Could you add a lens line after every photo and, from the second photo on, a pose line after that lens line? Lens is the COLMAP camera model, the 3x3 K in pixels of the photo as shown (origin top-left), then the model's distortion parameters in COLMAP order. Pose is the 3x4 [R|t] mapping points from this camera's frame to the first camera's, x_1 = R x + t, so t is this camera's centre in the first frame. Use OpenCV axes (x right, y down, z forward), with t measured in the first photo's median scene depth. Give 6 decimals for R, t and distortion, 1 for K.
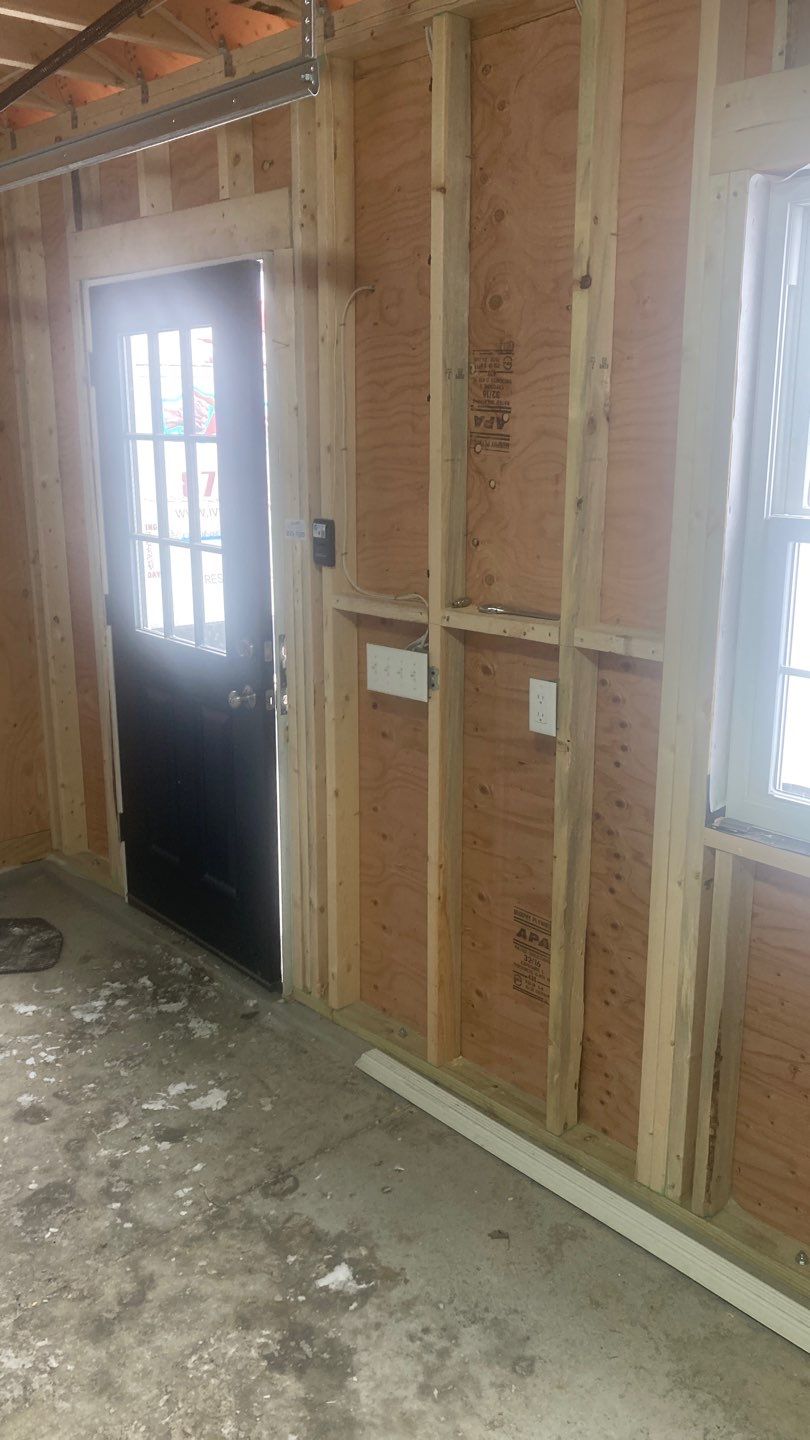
lens RADIAL K [[1183.1, 0, 408.5], [0, 1183.1, 721.6], [0, 0, 1]] dist [0.014722, 0.018529]
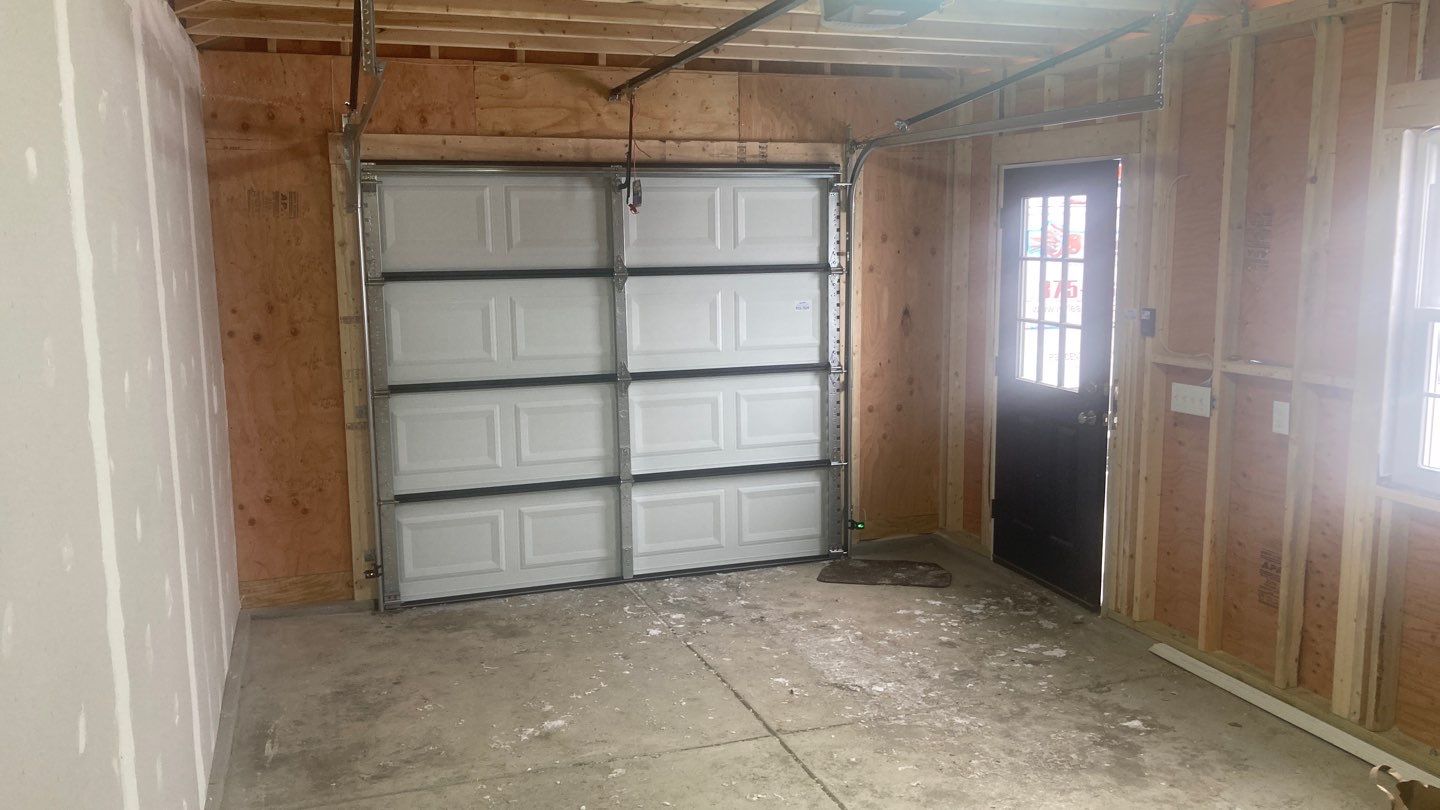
lens RADIAL K [[1183.1, 0, 724.5], [0, 1183.1, 401.2], [0, 0, 1]] dist [0.014722, 0.018529]
pose [[0.919663, 0.051933, -0.389260, 0.037758], [-0.092718, 0.991909, -0.086720, 0.169514], [0.381607, 0.115845, 0.917037, -0.795997]]
